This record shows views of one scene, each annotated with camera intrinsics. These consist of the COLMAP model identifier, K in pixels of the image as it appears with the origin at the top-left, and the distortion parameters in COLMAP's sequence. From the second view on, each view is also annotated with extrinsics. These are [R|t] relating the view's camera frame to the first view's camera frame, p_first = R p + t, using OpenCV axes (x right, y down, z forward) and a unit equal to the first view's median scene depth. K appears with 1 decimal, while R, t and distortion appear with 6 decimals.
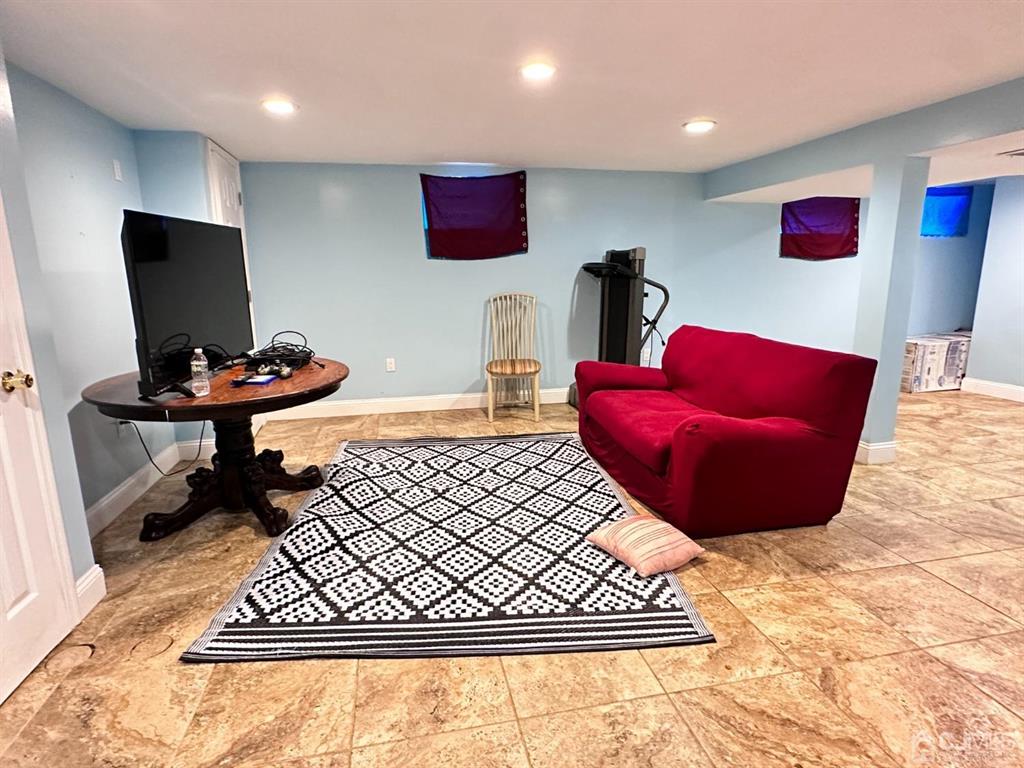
lens RADIAL K [[560.5, 0, 513.0], [0, 560.5, 388.2], [0, 0, 1]] dist [-0.012424, 0.000333]
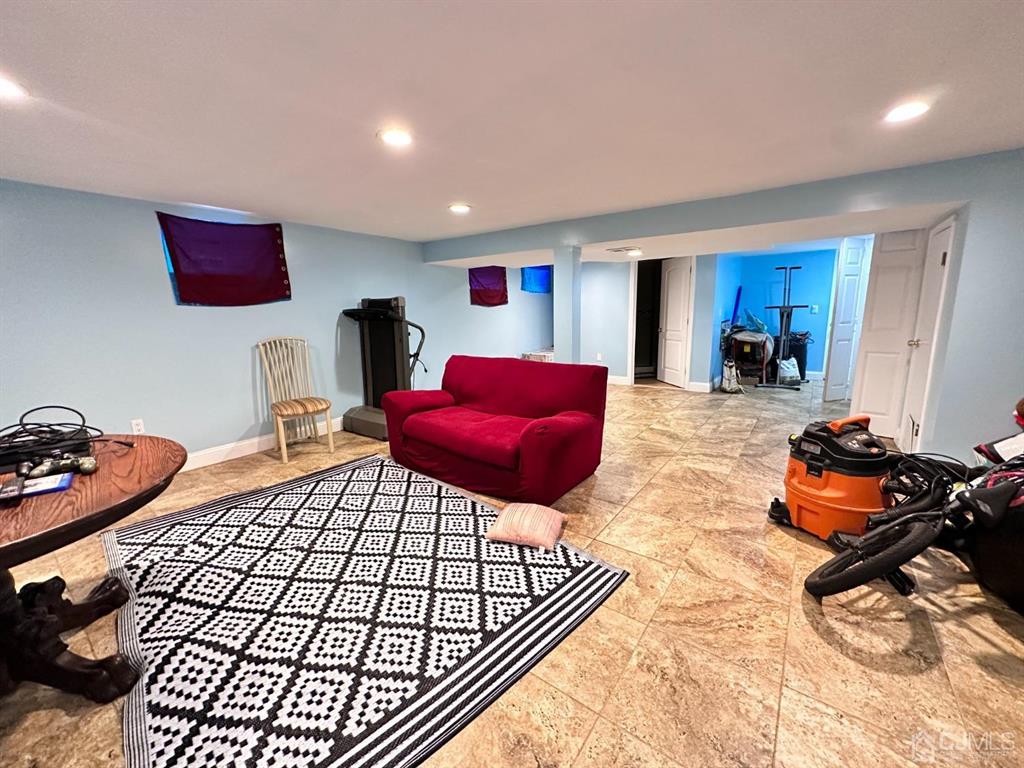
lens RADIAL K [[409.4, 0, 512.8], [0, 409.4, 381.1], [0, 0, 1]] dist [-0.004581, 0.000512]
pose [[0.744744, -0.118246, 0.656791, -0.280198], [0.145553, 0.989264, 0.013058, -0.051994], [-0.651284, 0.085873, 0.753960, 0.209531]]
